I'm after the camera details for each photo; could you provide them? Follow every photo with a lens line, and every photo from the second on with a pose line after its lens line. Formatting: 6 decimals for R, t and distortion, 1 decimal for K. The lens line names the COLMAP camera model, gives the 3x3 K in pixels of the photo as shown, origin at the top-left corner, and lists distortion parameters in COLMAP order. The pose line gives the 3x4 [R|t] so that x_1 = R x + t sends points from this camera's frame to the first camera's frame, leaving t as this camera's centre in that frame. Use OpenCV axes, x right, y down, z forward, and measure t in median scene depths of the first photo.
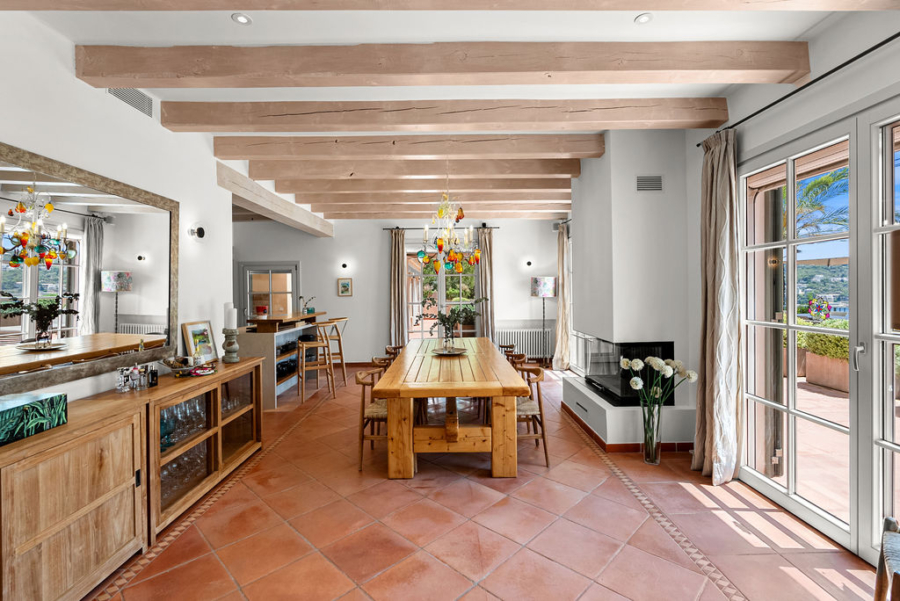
lens RADIAL K [[414.0, 0, 446.9], [0, 414.0, 296.7], [0, 0, 1]] dist [-0.002118, 0.003069]
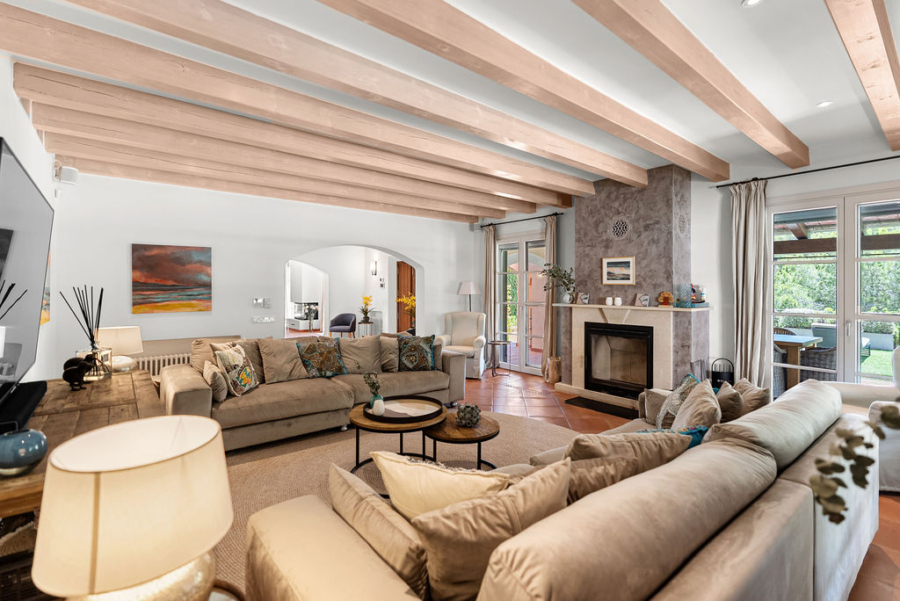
lens RADIAL K [[414.0, 0, 450.0], [0, 414.0, 295.3], [0, 0, 1]] dist [-0.002118, 0.003069]
pose [[0.786219, 0.001036, 0.617947, -0.790767], [-0.002889, 0.999994, 0.001999, 0.048469], [-0.617941, -0.003357, 0.786217, -2.615105]]
